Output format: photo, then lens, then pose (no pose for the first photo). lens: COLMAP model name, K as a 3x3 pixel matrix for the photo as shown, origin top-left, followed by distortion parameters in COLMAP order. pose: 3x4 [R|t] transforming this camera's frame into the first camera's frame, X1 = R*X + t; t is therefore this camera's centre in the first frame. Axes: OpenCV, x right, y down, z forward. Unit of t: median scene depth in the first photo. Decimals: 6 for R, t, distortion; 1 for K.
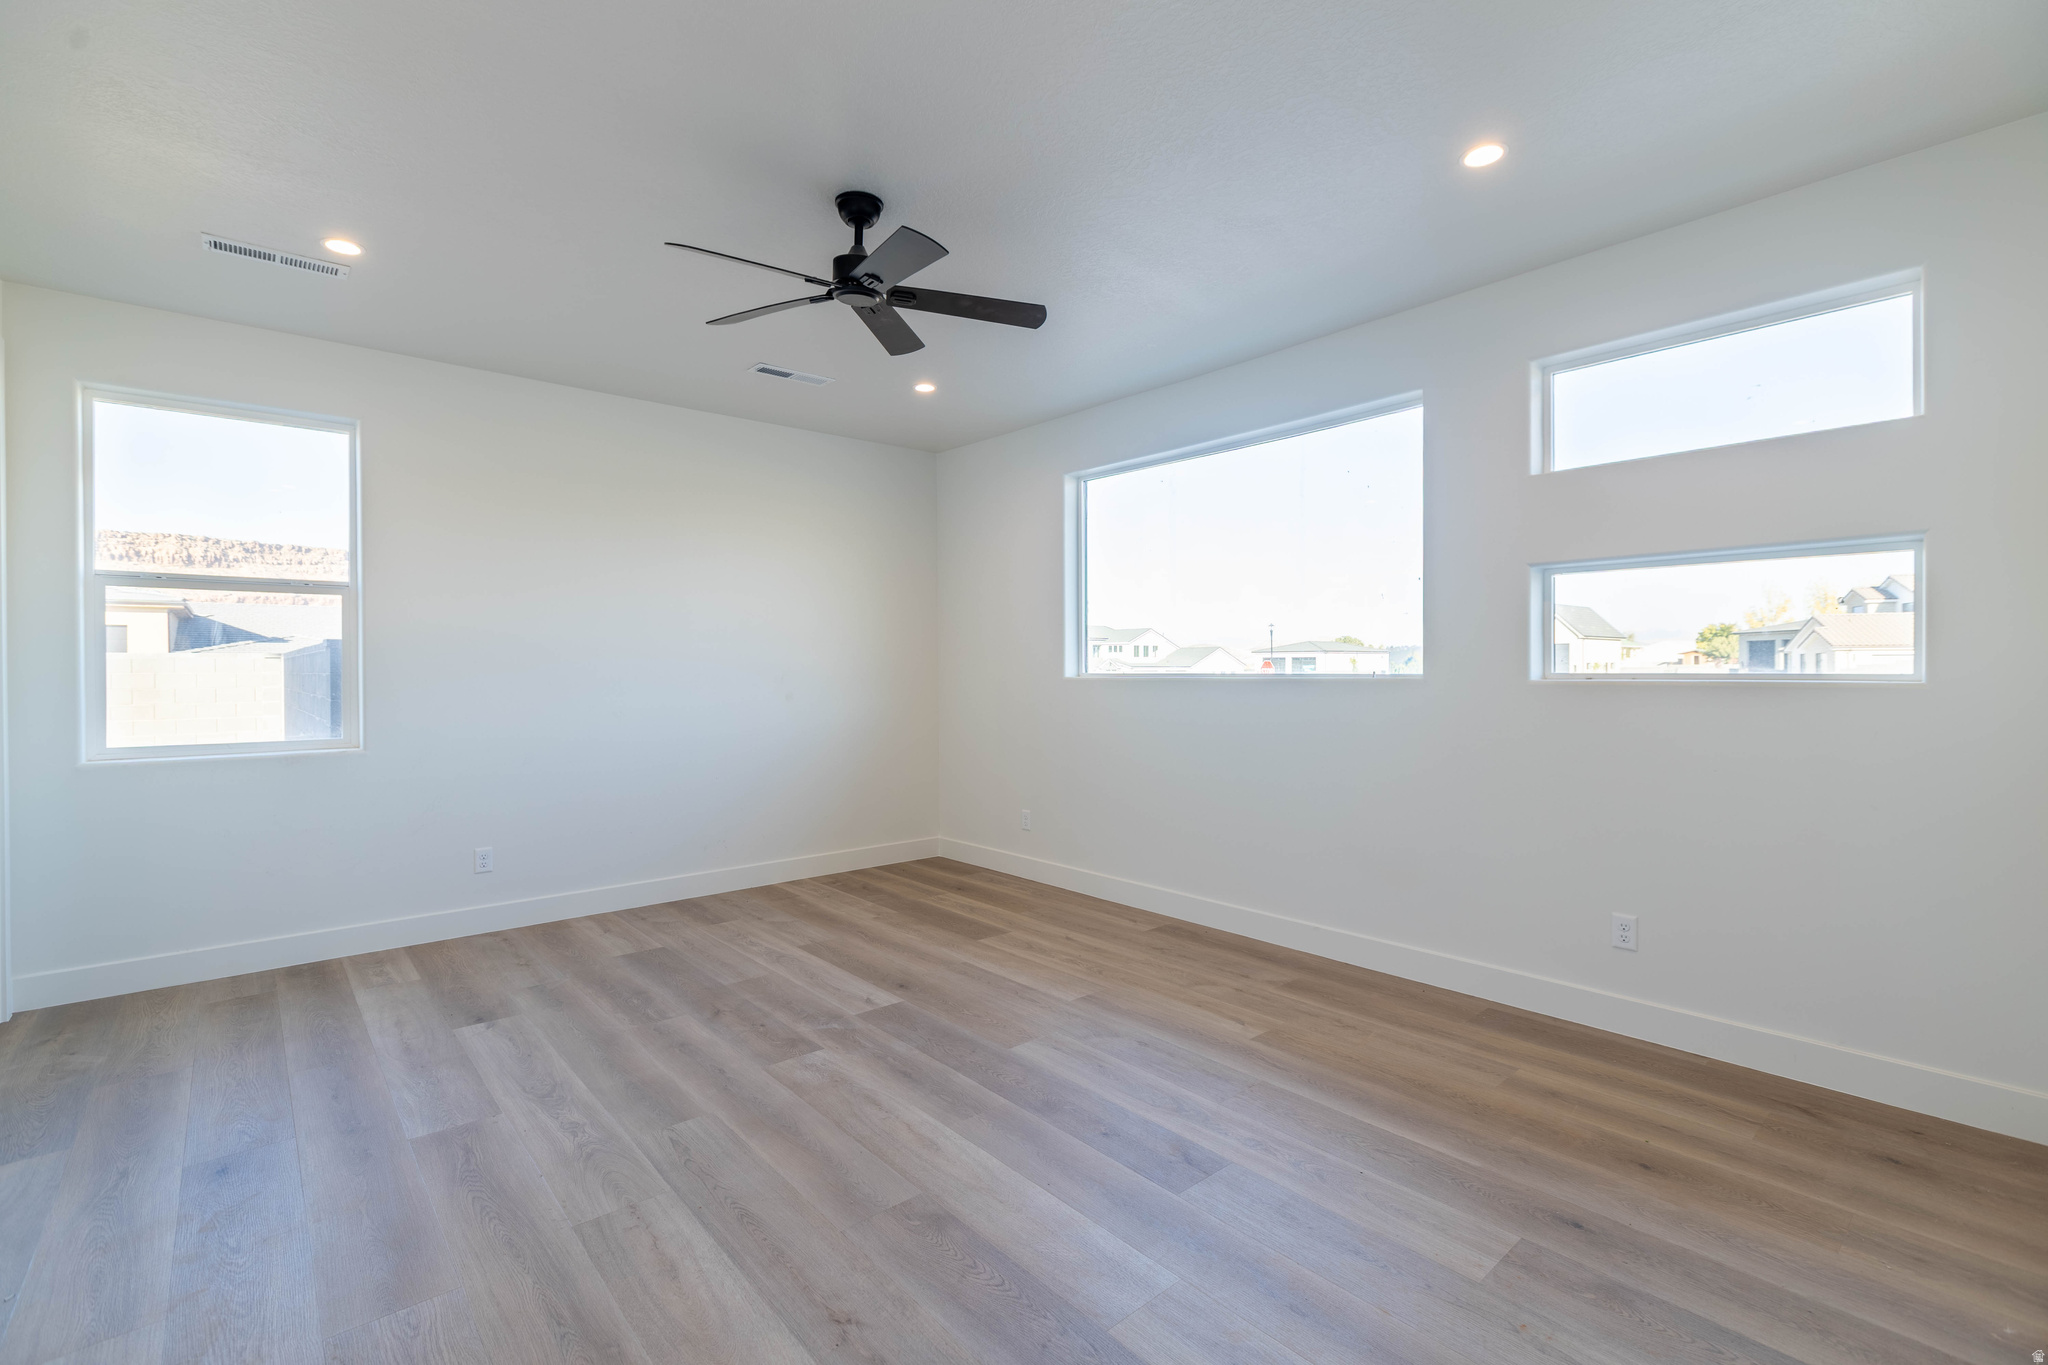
lens RADIAL K [[911.7, 0, 1021.7], [0, 911.7, 670.9], [0, 0, 1]] dist [-0.002994, 0.000239]
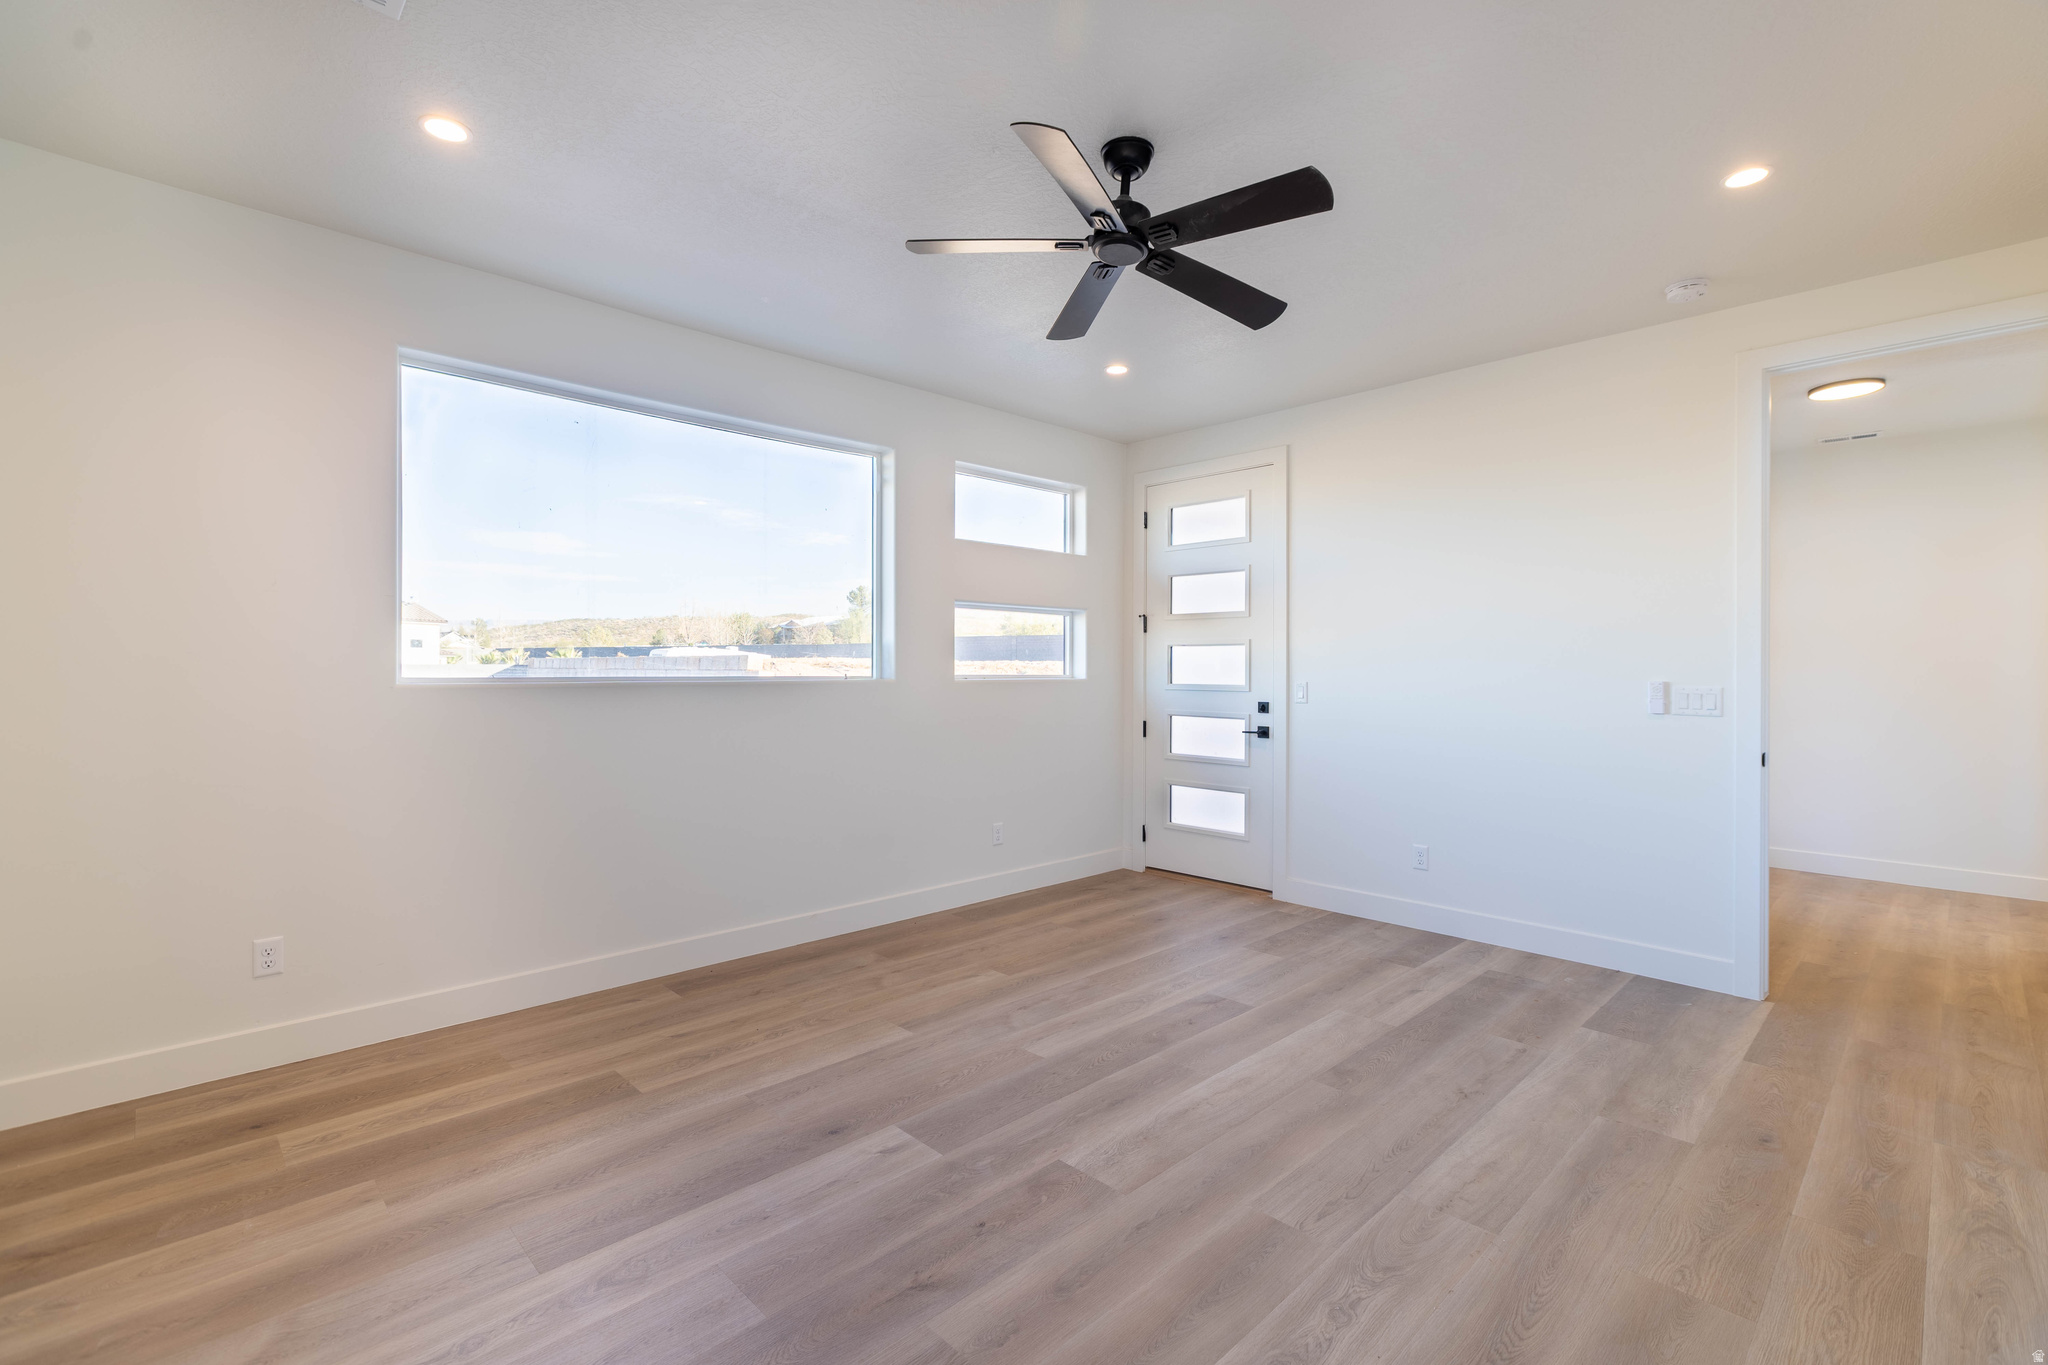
lens RADIAL K [[911.7, 0, 1021.8], [0, 911.7, 688.4], [0, 0, 1]] dist [-0.002994, 0.000239]
pose [[-0.058474, -0.017895, 0.998129, -0.942631], [0.000061, 0.999839, 0.017930, -0.004171], [-0.998289, 0.001109, -0.058464, 1.026878]]
